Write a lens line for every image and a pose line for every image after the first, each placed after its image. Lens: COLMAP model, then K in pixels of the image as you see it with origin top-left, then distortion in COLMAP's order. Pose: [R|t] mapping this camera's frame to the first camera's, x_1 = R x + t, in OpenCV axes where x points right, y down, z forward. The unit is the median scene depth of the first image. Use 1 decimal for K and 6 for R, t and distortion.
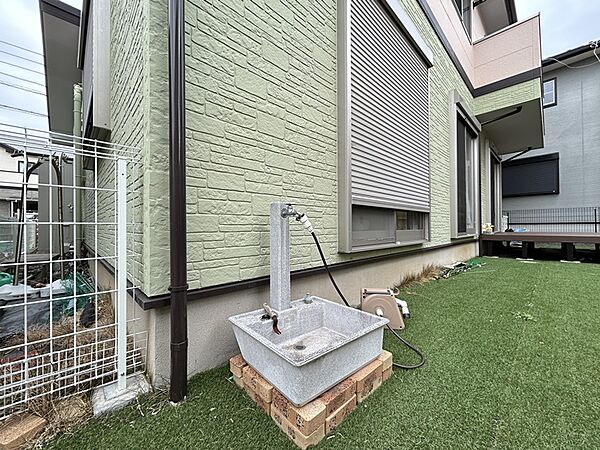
lens RADIAL K [[241.2, 0, 303.3], [0, 241.2, 225.8], [0, 0, 1]] dist [0.001747, 0.000664]
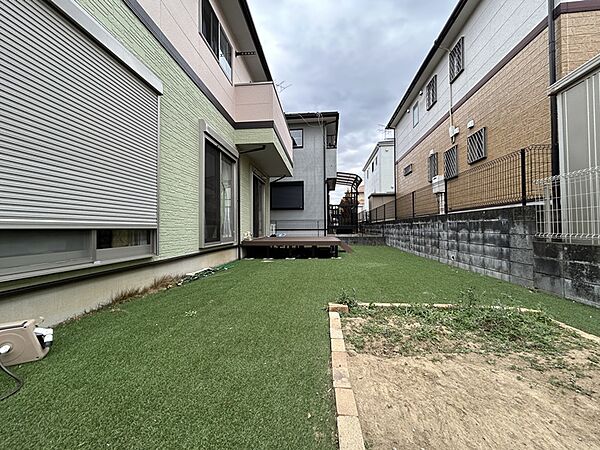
lens RADIAL K [[241.2, 0, 299.3], [0, 241.2, 223.9], [0, 0, 1]] dist [0.001747, 0.000664]
pose [[0.764044, 0.009065, 0.645101, 0.353546], [0.003952, 0.999817, -0.018731, -0.059175], [-0.645152, 0.016860, 0.763868, -0.266563]]
